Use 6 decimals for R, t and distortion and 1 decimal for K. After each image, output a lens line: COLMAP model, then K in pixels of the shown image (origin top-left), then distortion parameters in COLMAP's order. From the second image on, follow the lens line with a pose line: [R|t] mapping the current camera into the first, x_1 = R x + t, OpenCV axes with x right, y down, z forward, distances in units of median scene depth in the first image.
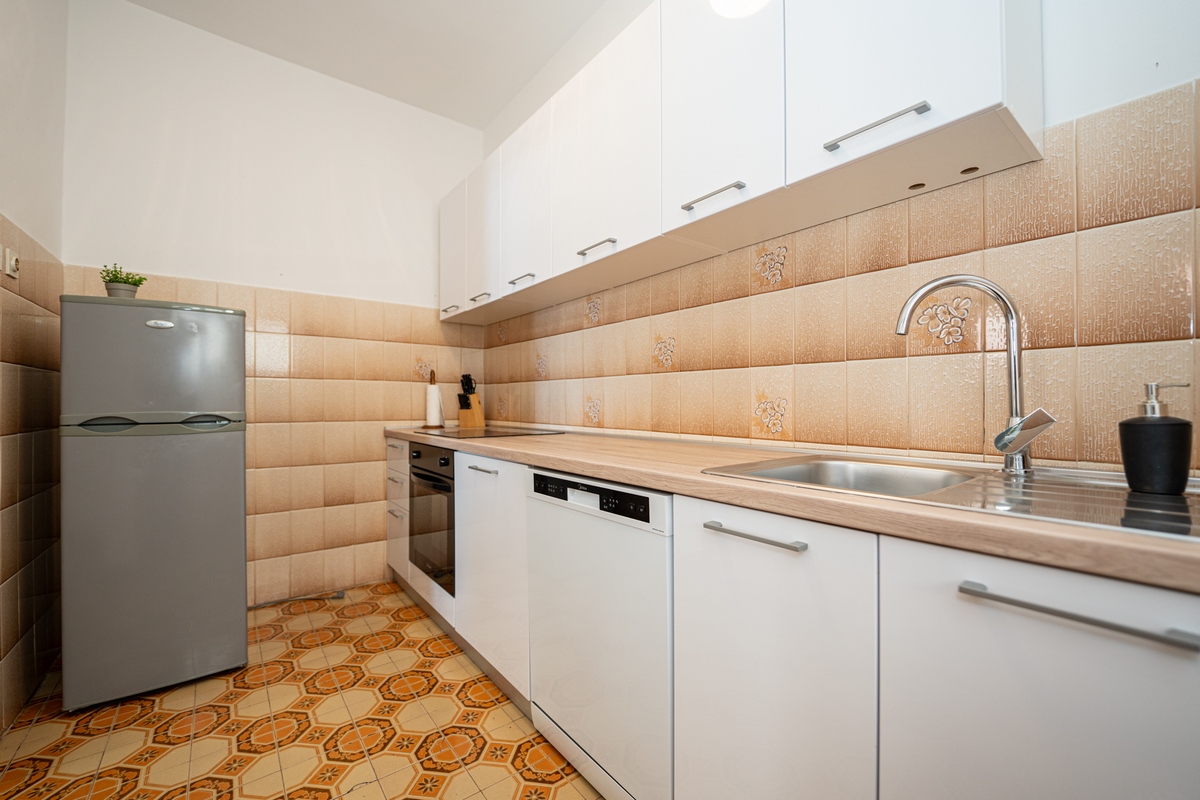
lens RADIAL K [[485.7, 0, 600.0], [0, 485.7, 400.0], [0, 0, 1]] dist [-0.012462, 0.000390]
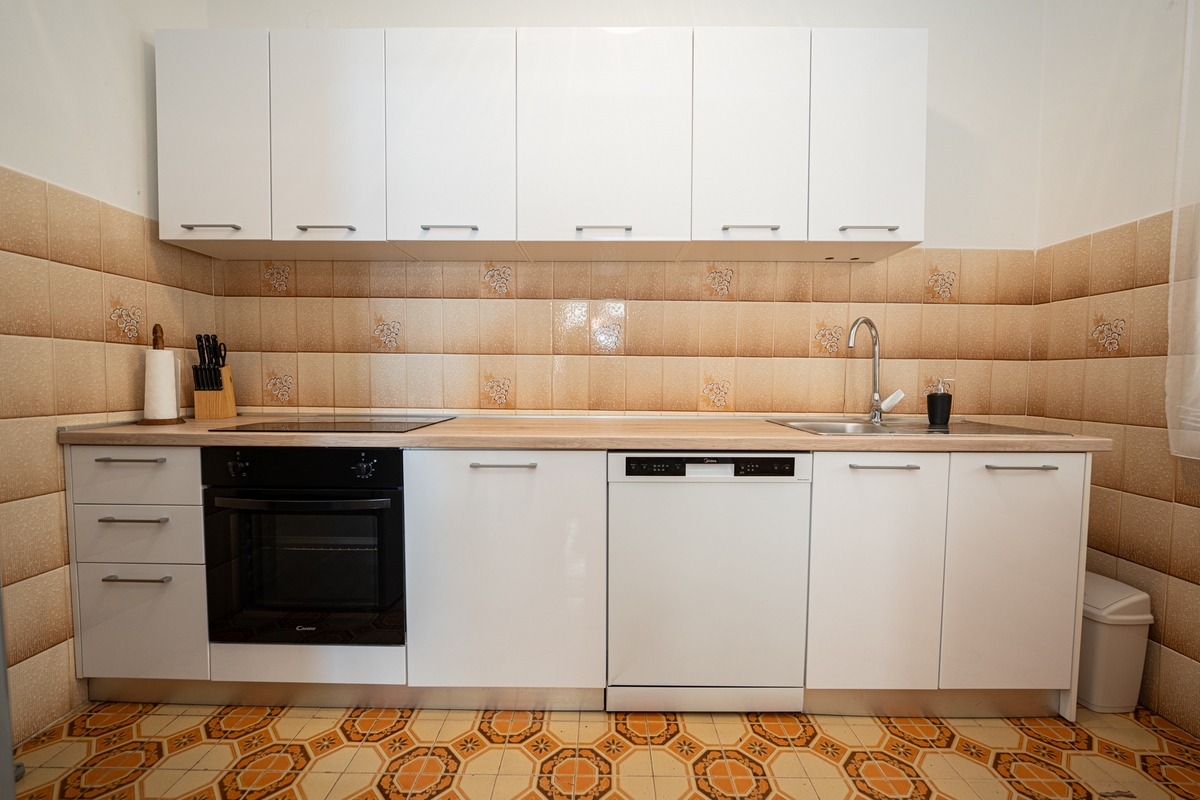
lens RADIAL K [[485.7, 0, 600.0], [0, 485.7, 400.0], [0, 0, 1]] dist [-0.012462, 0.000390]
pose [[0.618409, -0.030282, 0.785273, -0.857027], [-0.013947, 0.998677, 0.049494, -0.011896], [-0.785733, -0.041560, 0.617168, 0.398985]]
